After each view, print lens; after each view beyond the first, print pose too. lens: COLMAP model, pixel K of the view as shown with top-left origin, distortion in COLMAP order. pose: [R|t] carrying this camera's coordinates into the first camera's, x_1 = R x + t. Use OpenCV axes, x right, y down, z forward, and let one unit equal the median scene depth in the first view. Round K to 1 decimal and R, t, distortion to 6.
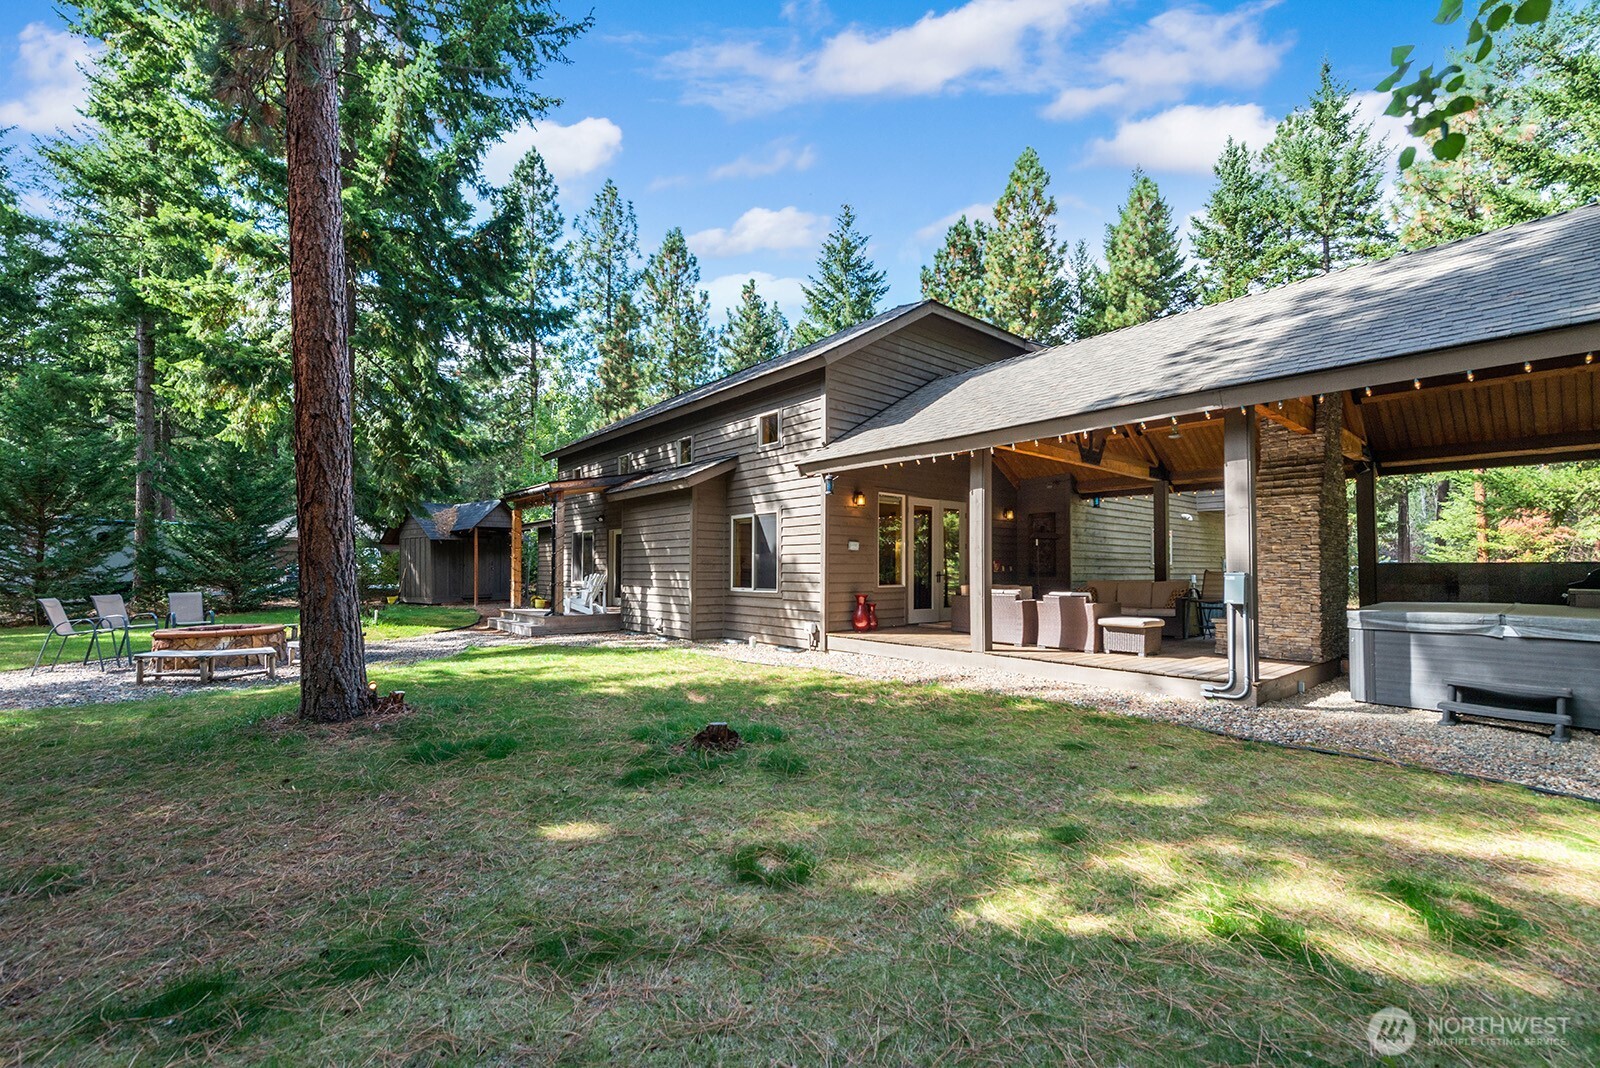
lens RADIAL K [[655.2, 0, 792.8], [0, 655.2, 539.9], [0, 0, 1]] dist [0.007281, -0.000078]
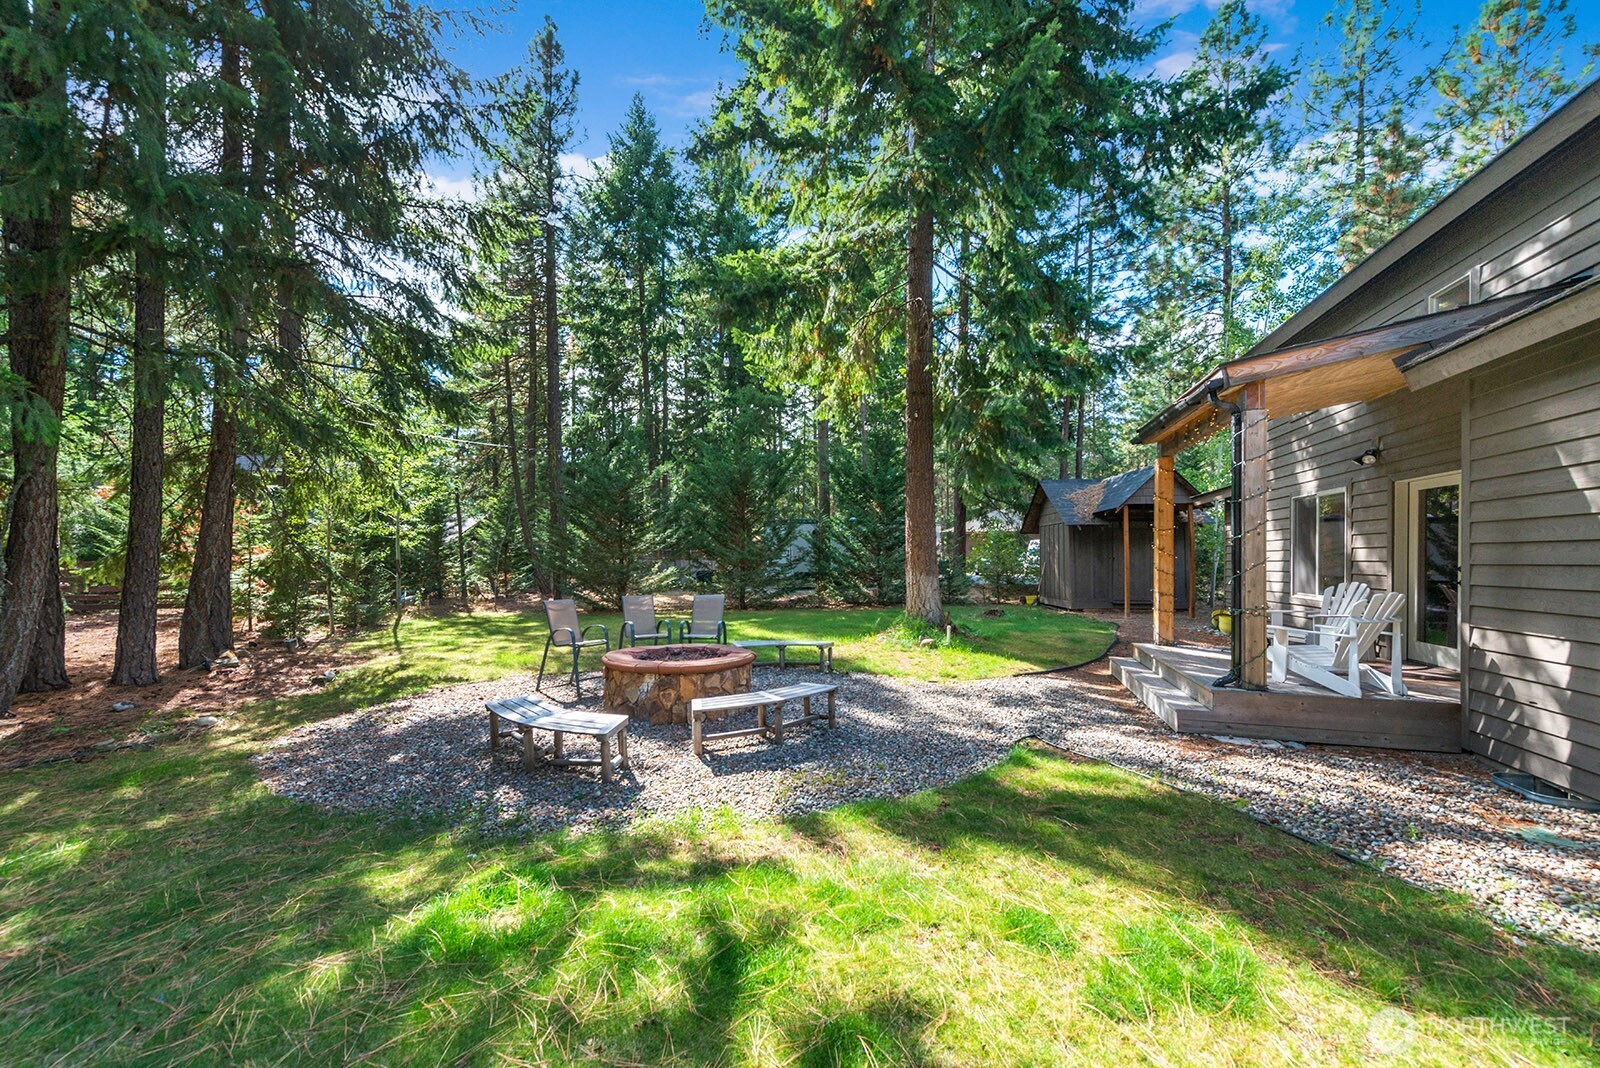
lens RADIAL K [[627.1, 0, 801.7], [0, 627.1, 553.5], [0, 0, 1]] dist [0.007145, -0.000219]
pose [[0.550134, 0.000336, -0.835077, -0.175612], [0.028385, 0.999415, 0.019101, 0.015163], [0.834594, -0.034212, 0.549802, 0.525465]]
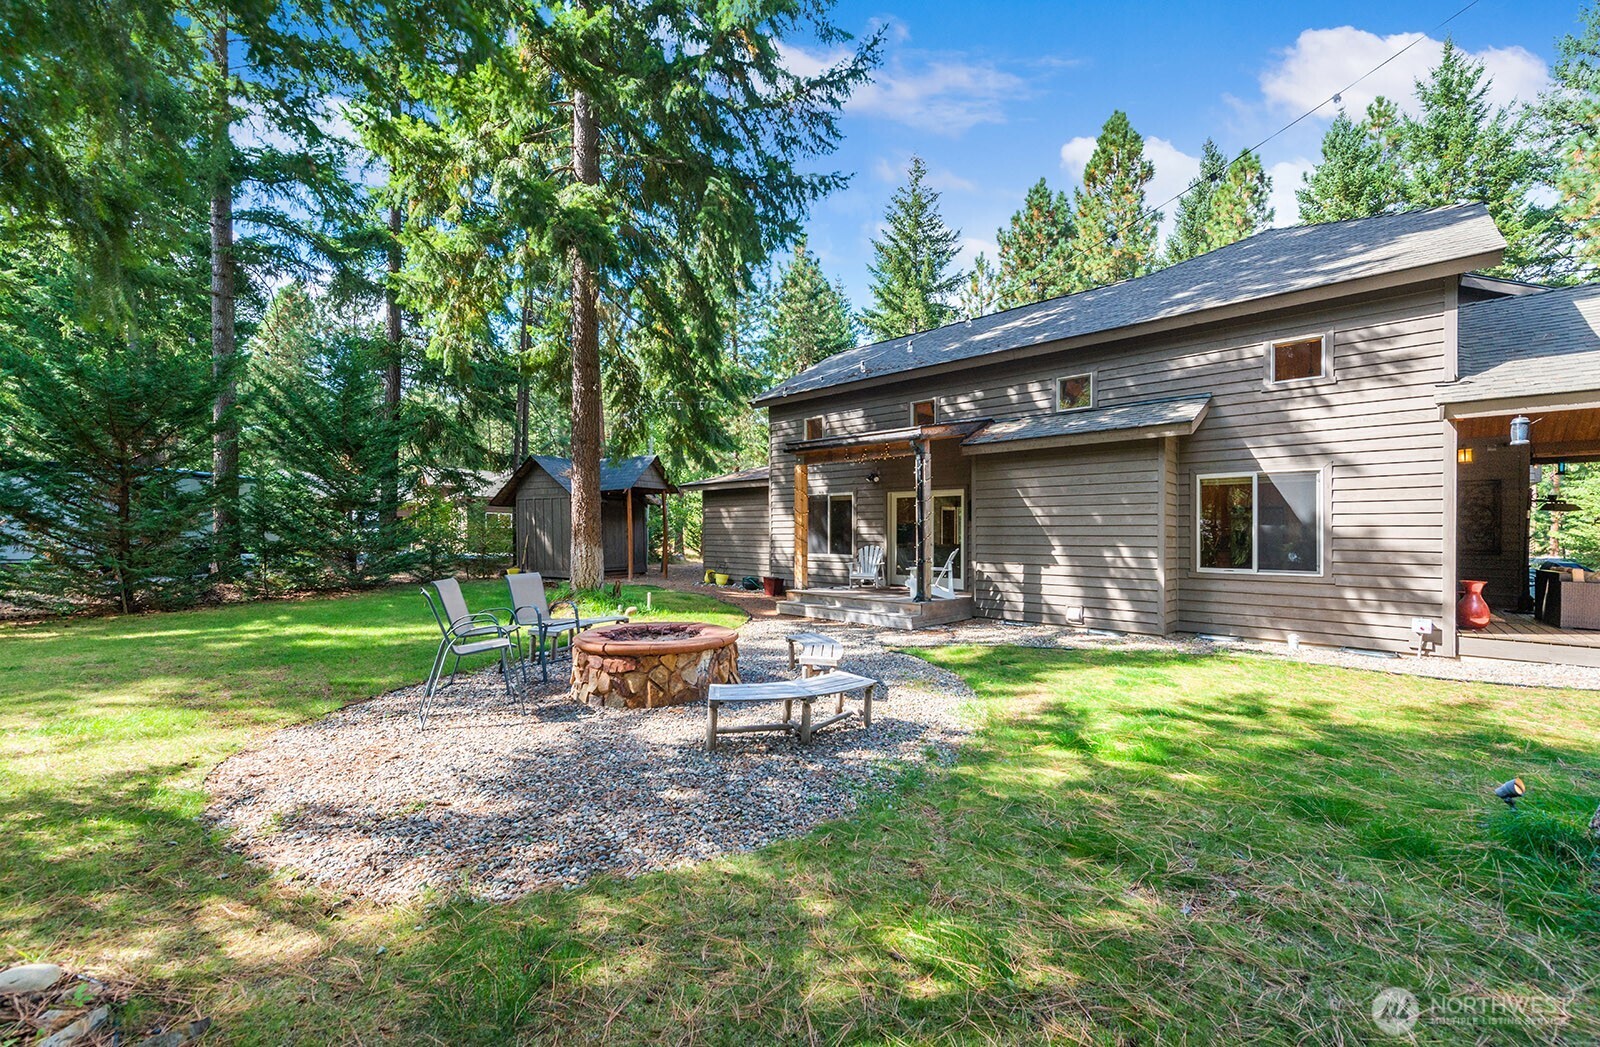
lens RADIAL K [[635.2, 0, 800.0], [0, 635.2, 523.5], [0, 0, 1]] dist [0.010358, 0.000047]
pose [[0.992500, 0.013386, 0.121510, -0.563777], [-0.015813, 0.999694, 0.019036, 0.012272], [-0.121218, -0.020814, 0.992408, 0.269671]]
